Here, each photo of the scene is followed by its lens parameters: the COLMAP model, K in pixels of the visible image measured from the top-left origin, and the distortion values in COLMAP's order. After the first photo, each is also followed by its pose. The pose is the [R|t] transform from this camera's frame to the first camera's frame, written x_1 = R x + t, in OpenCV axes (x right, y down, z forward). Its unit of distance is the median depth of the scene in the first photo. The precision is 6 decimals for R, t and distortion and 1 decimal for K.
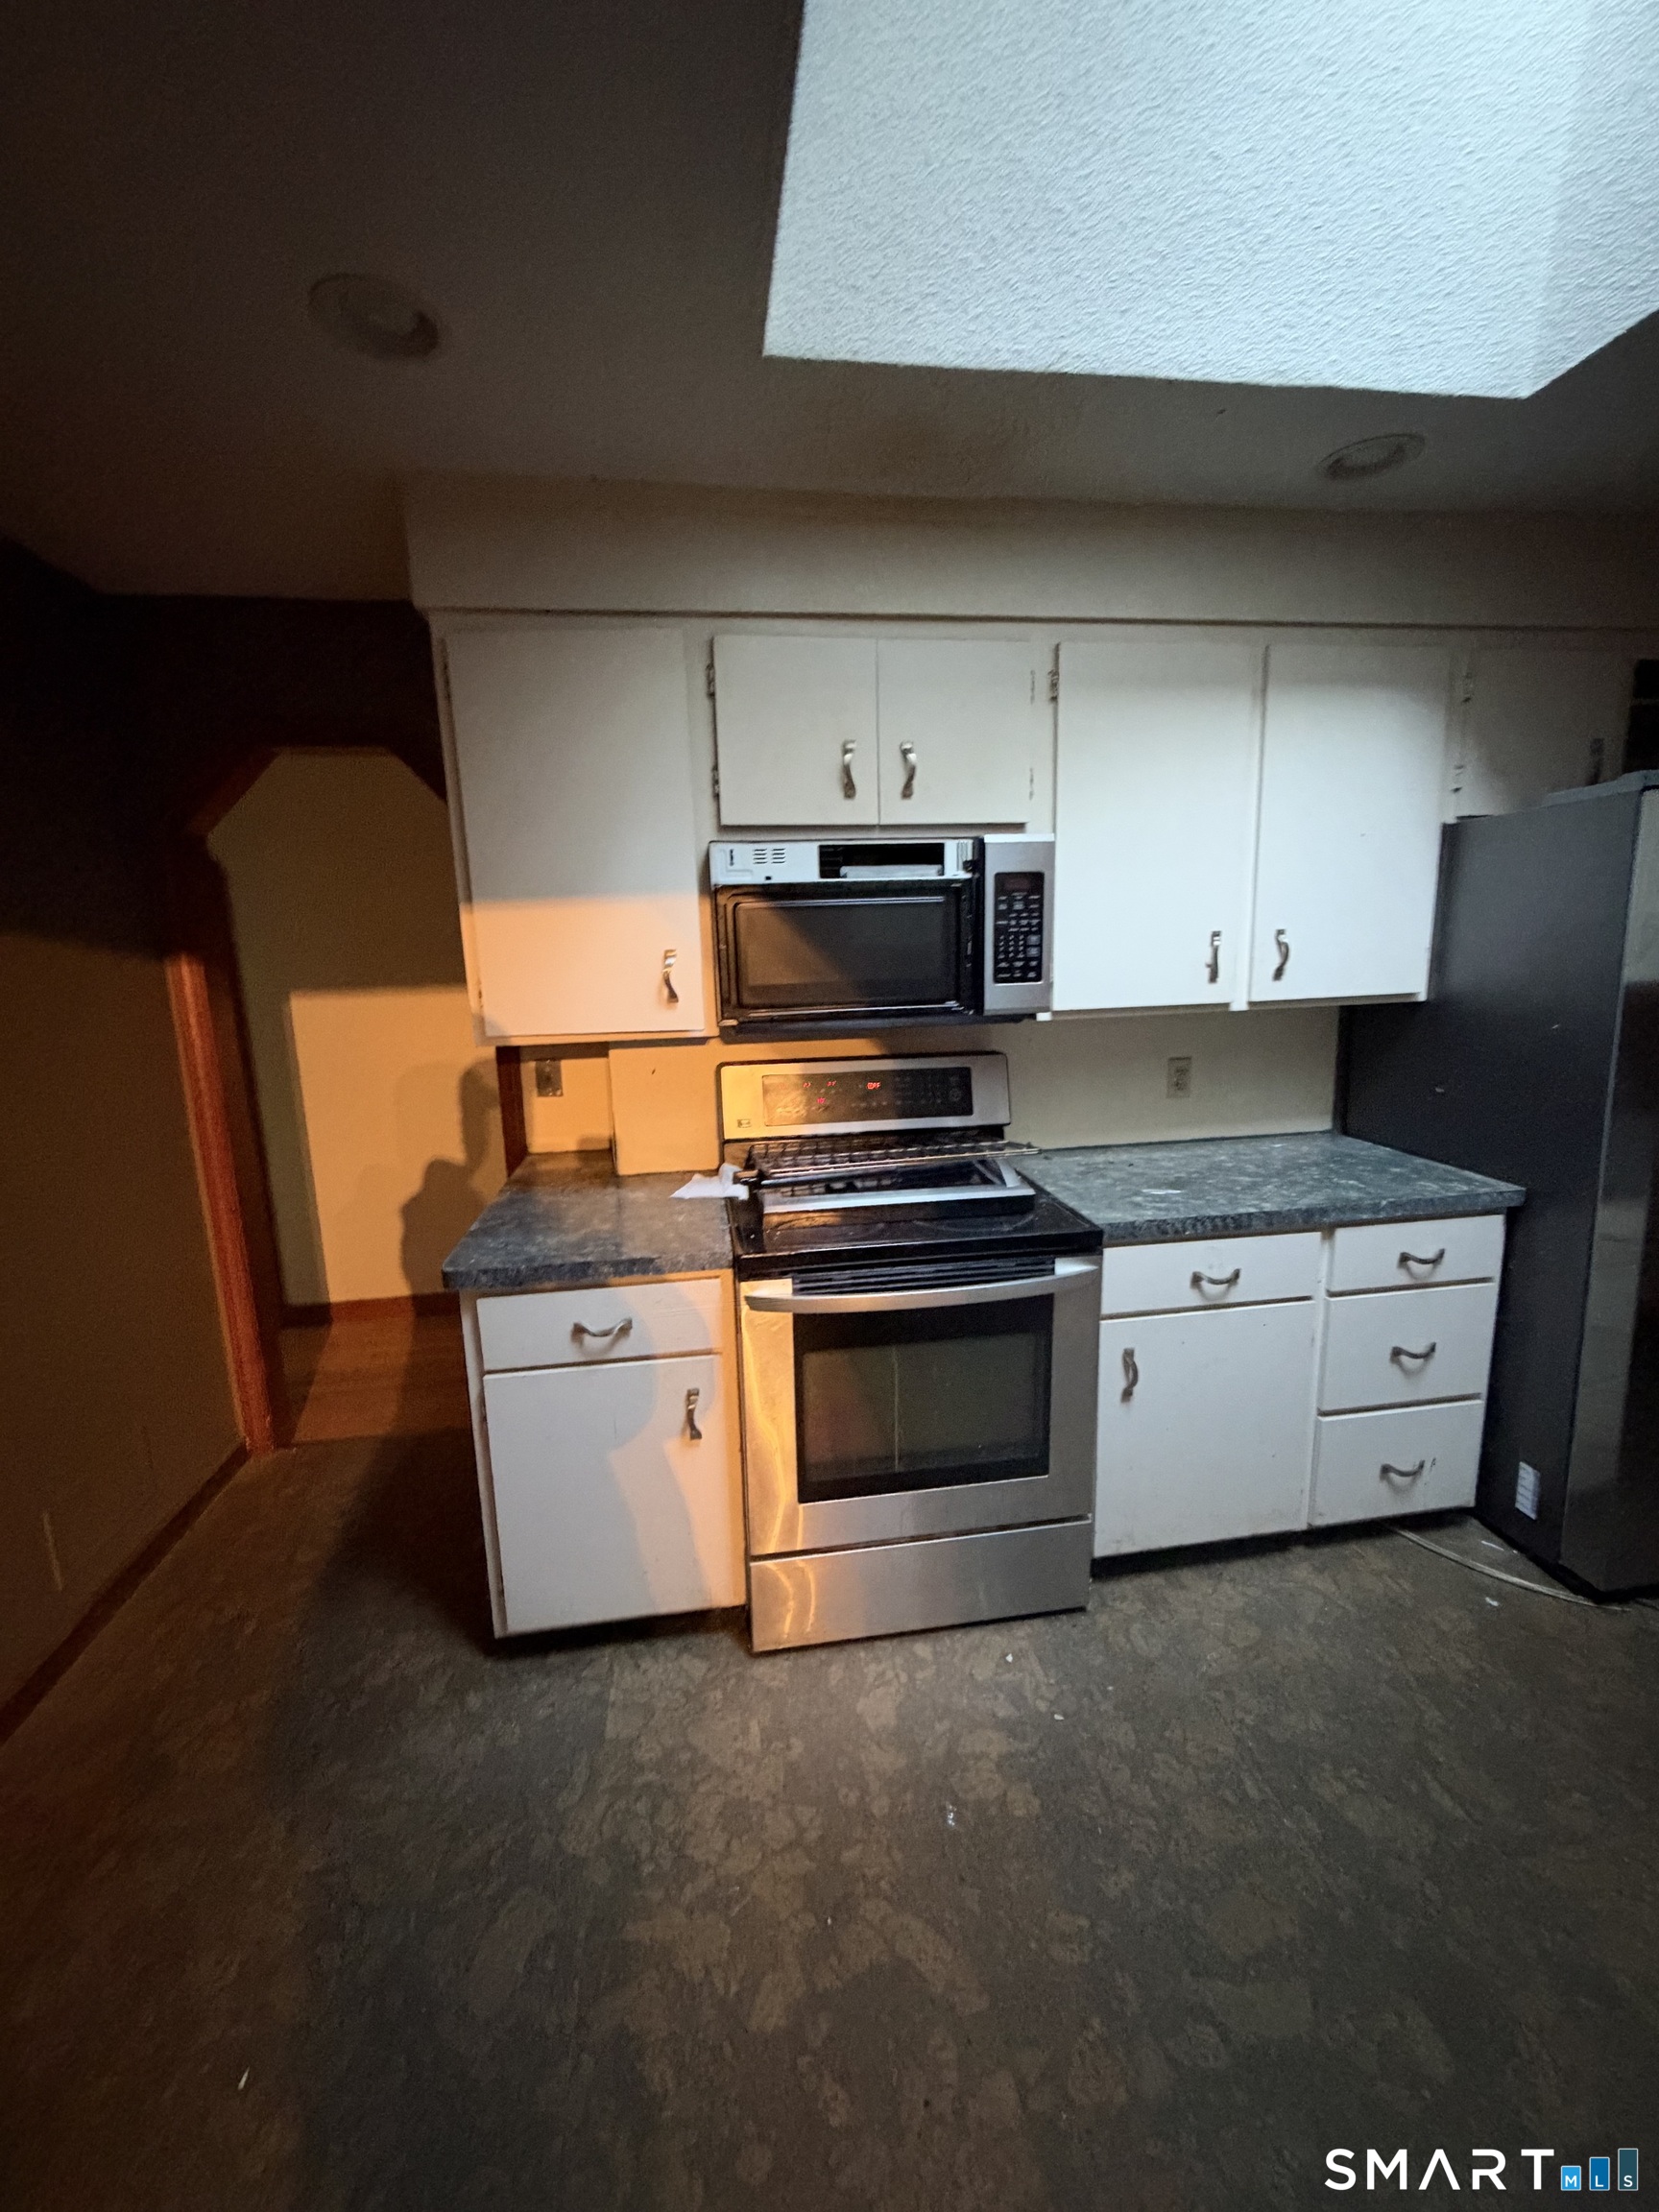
lens RADIAL K [[883.5, 0, 822.5], [0, 883.5, 1096.9], [0, 0, 1]] dist [-0.009589, 0.000006]
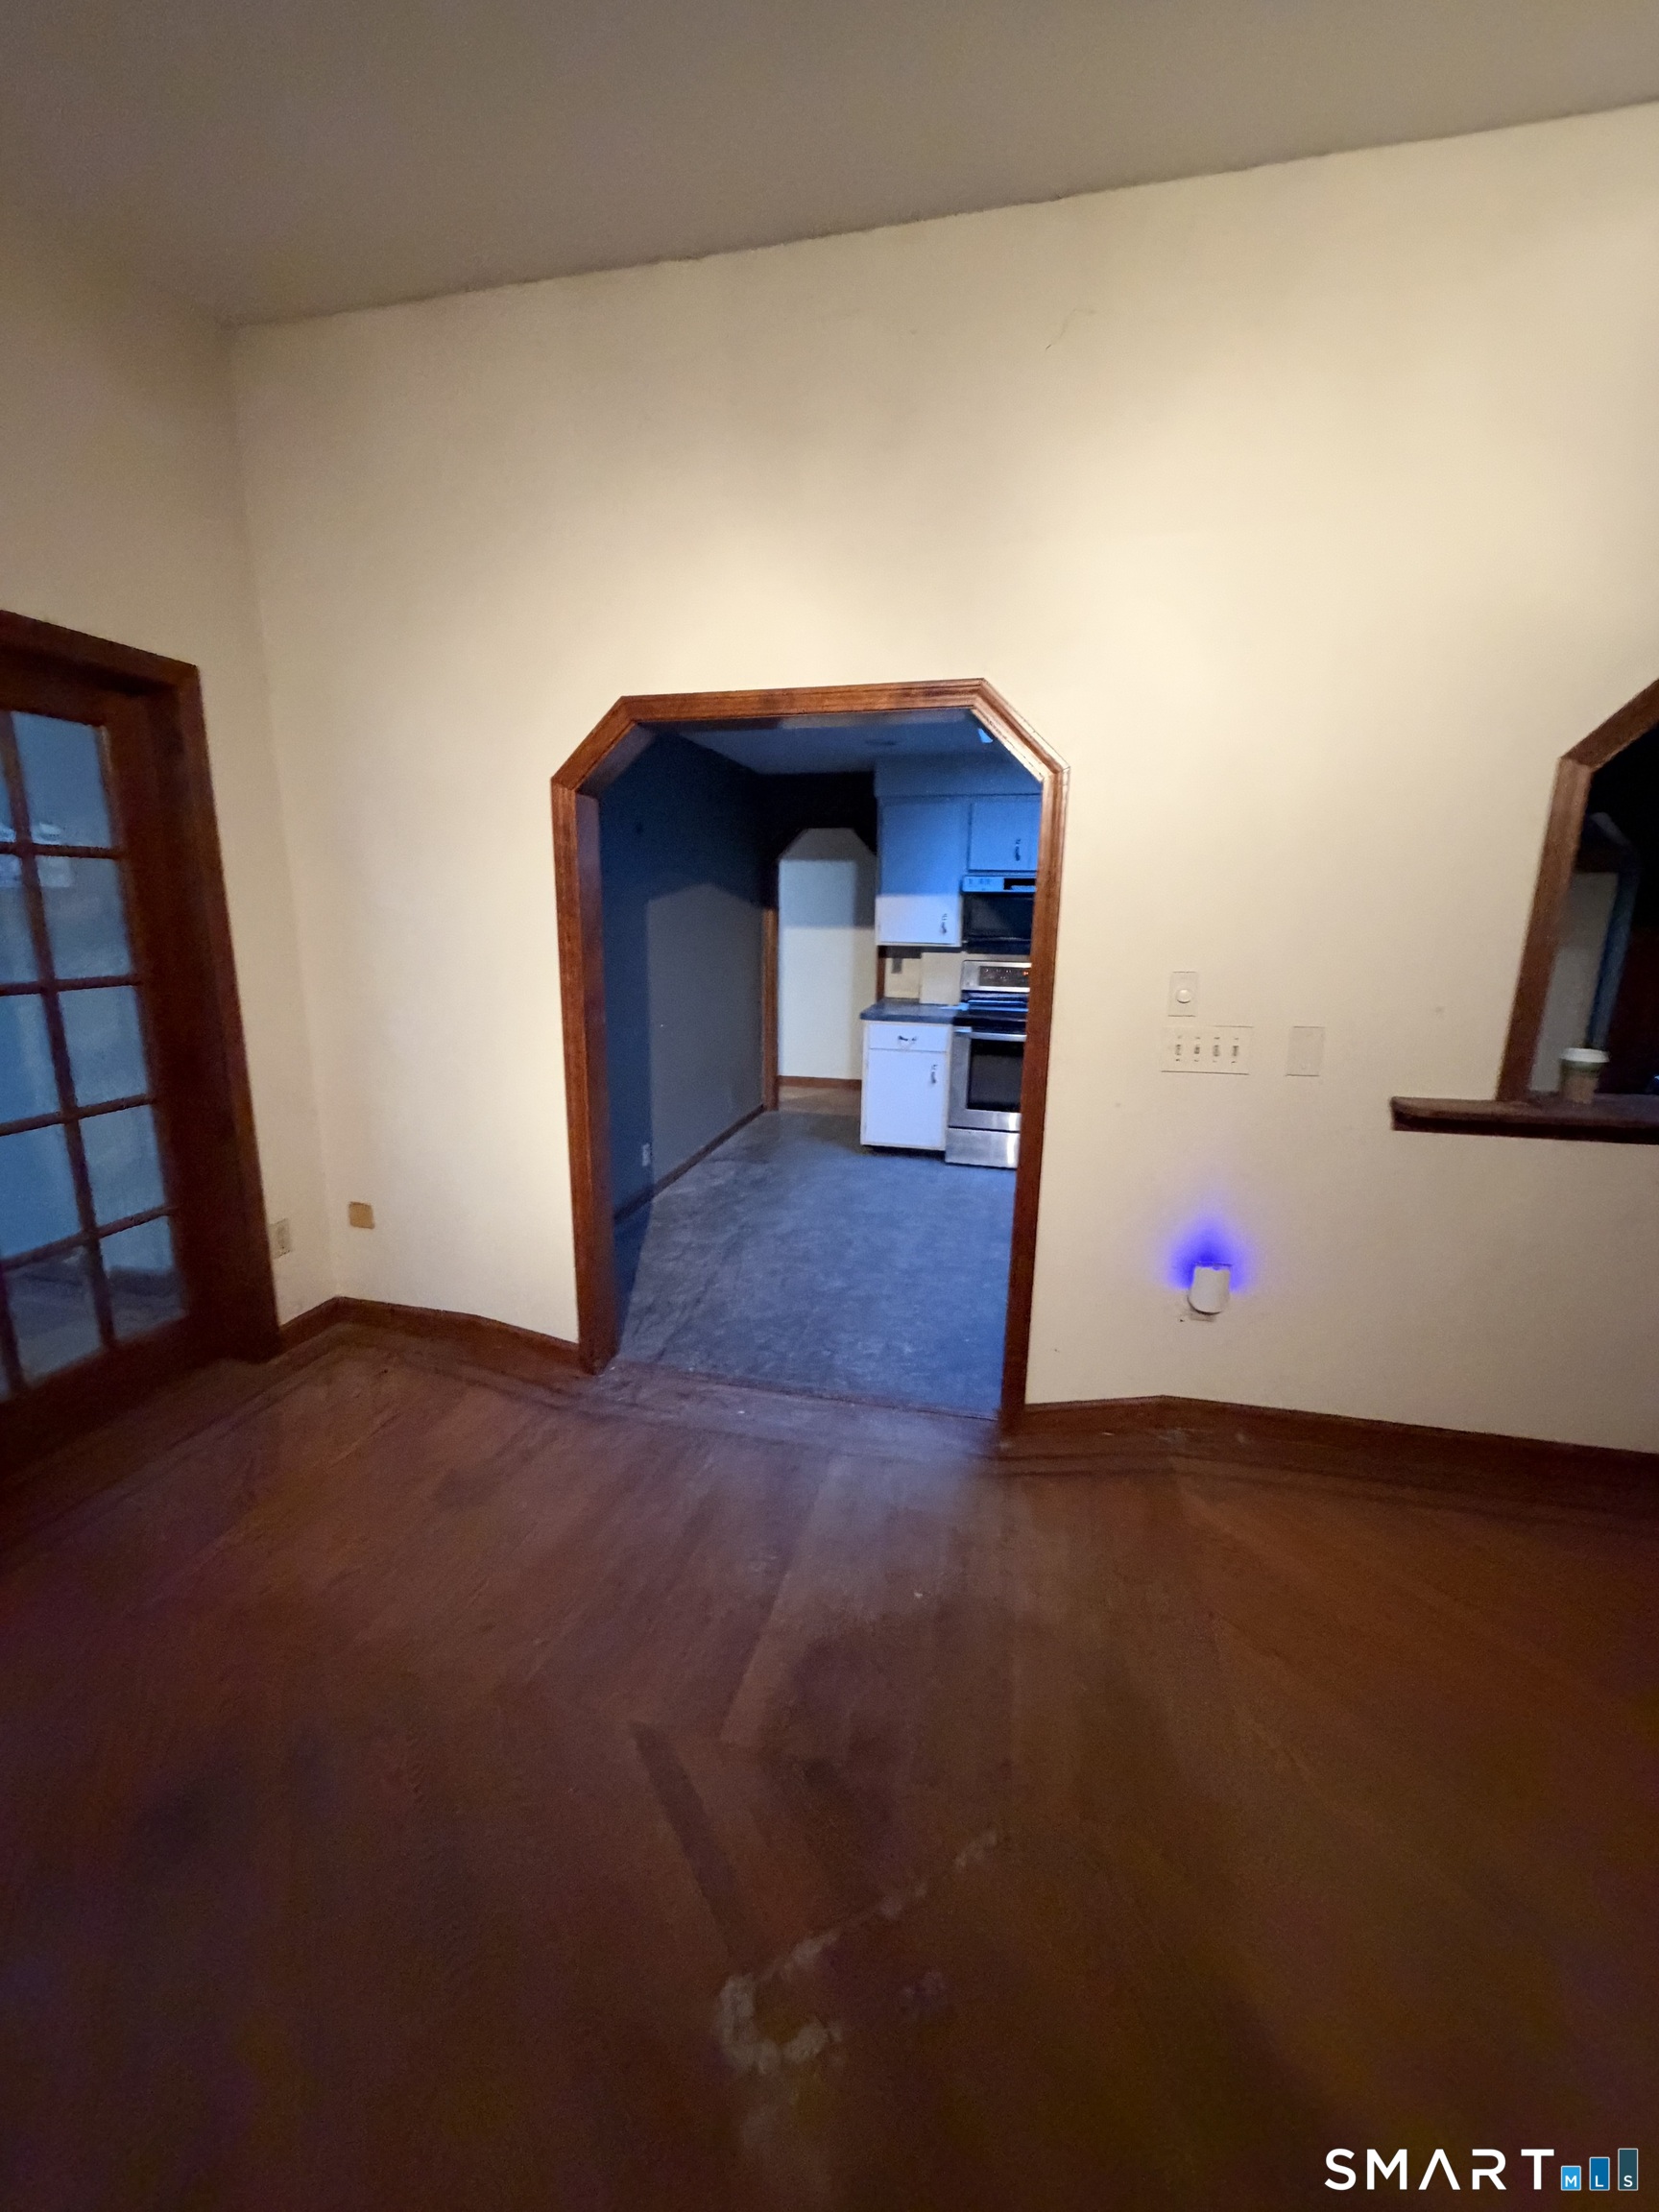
lens RADIAL K [[883.5, 0, 820.9], [0, 883.5, 1109.4], [0, 0, 1]] dist [-0.009589, 0.000006]
pose [[0.930160, 0.121699, -0.346398, 0.503031], [-0.106294, 0.992324, 0.063207, 0.312971], [0.351432, -0.021972, 0.935956, -1.770731]]
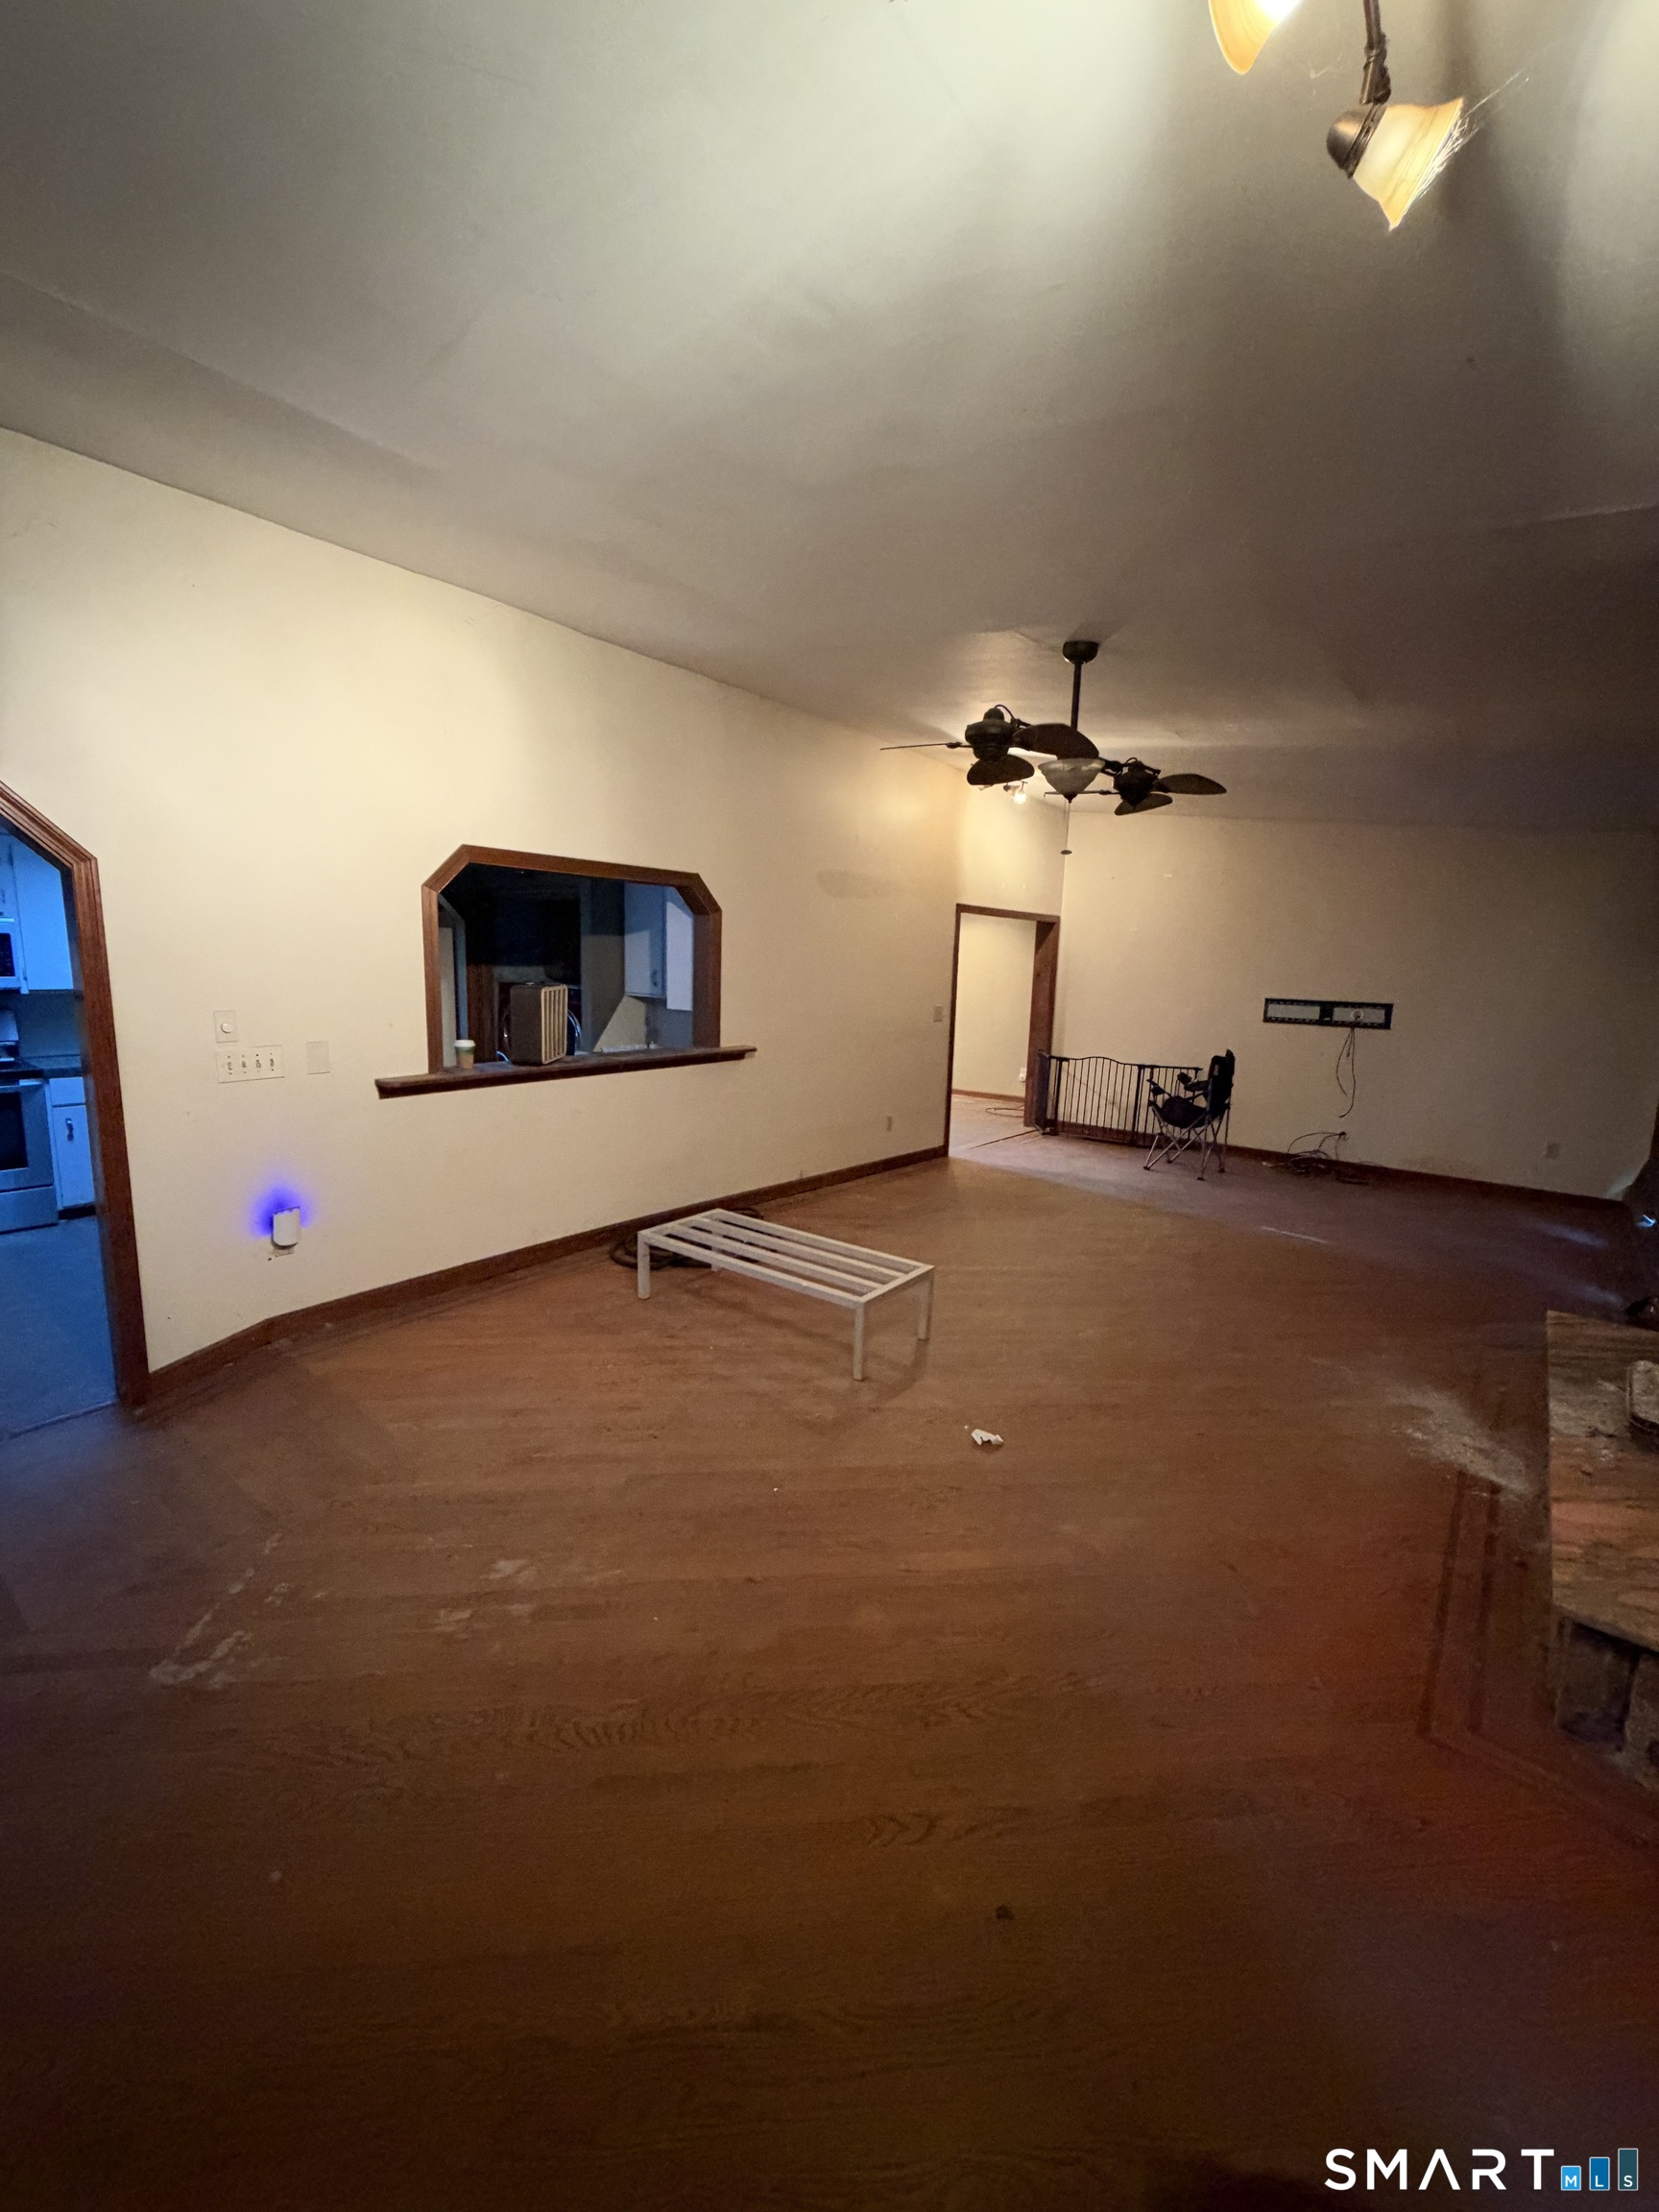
lens RADIAL K [[883.5, 0, 827.0], [0, 883.5, 1103.9], [0, 0, 1]] dist [-0.009589, 0.000006]
pose [[0.732827, -0.056459, 0.678069, 0.233532], [0.075114, 0.997173, 0.001848, 0.407539], [-0.676257, 0.049578, 0.734996, -2.449818]]
